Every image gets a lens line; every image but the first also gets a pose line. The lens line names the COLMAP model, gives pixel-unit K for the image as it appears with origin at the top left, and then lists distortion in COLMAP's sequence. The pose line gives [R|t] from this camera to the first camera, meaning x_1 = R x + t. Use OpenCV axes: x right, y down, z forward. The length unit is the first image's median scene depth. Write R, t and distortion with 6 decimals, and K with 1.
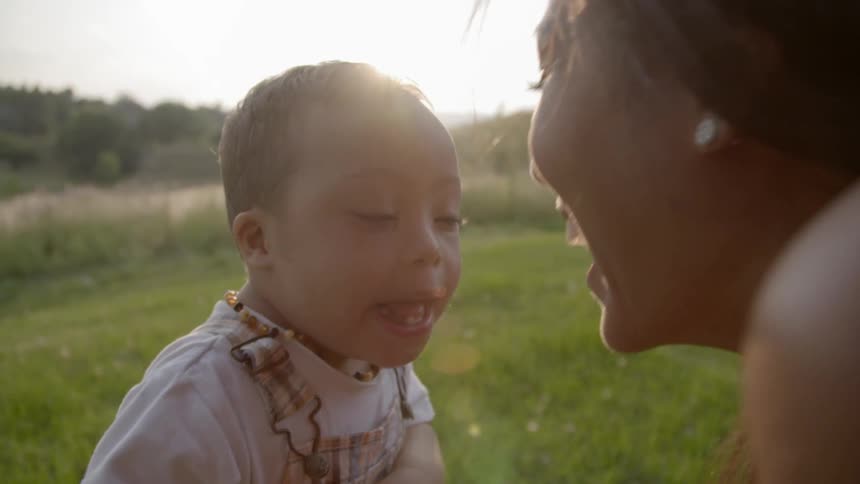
lens RADIAL K [[666.6, 0, 430.0], [0, 666.6, 242.0], [0, 0, 1]] dist [-0.015007, -0.003133]
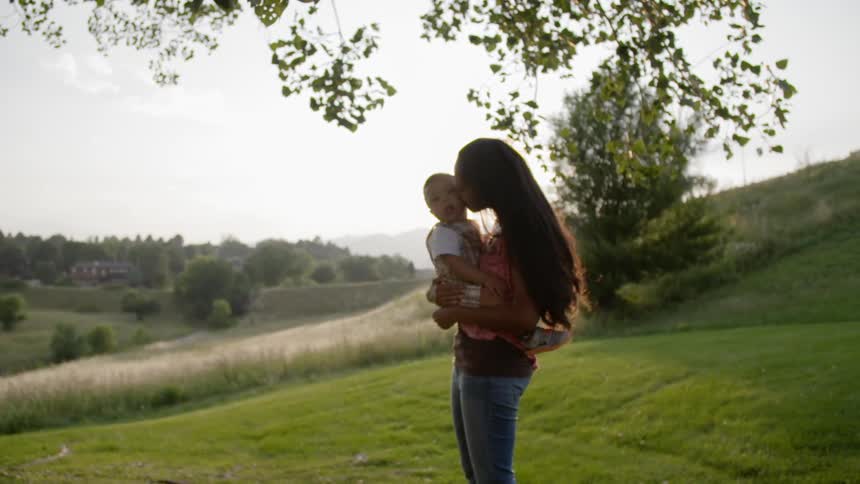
lens RADIAL K [[689.8, 0, 430.0], [0, 689.8, 242.0], [0, 0, 1]] dist [-0.097763, -0.003799]
pose [[0.984472, -0.108910, -0.137670, 0.044458], [0.083933, 0.980851, -0.175747, 0.001773], [0.154174, 0.161463, 0.974762, -0.124647]]
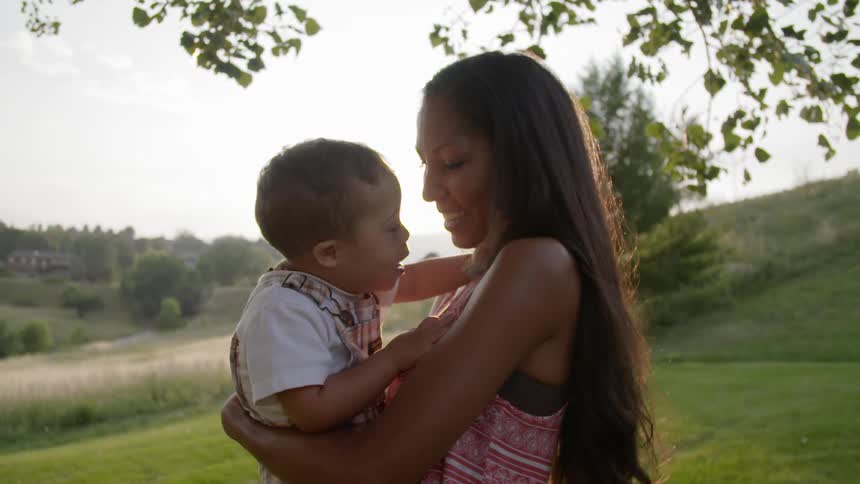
lens RADIAL K [[726.5, 0, 430.0], [0, 726.5, 242.0], [0, 0, 1]] dist [-0.070563, -0.005084]
pose [[0.993262, -0.067360, -0.094304, 0.043807], [0.049662, 0.982629, -0.178812, -0.002481], [0.104711, 0.172924, 0.979353, -0.106707]]
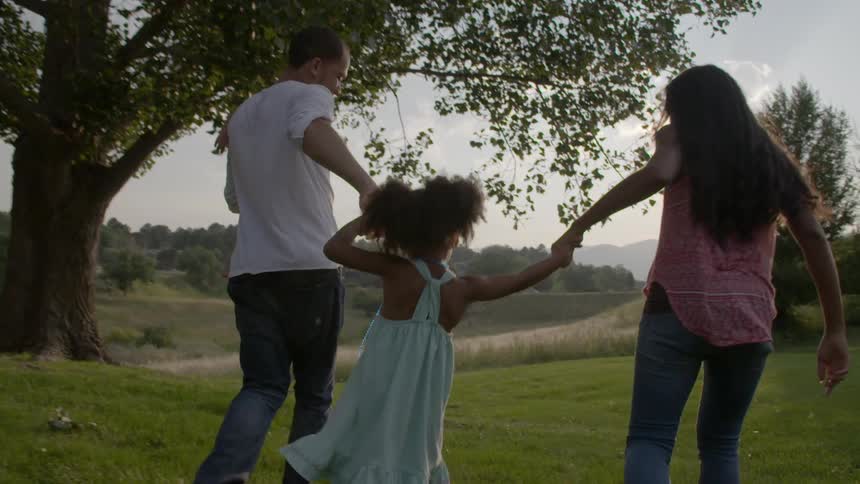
lens RADIAL K [[689.8, 0, 430.0], [0, 689.8, 242.0], [0, 0, 1]] dist [-0.097763, -0.003799]
pose [[0.892487, -0.076426, -0.444552, 0.075849], [-0.014806, 0.980048, -0.198211, 0.007976], [0.450830, 0.183482, 0.873548, -0.153923]]
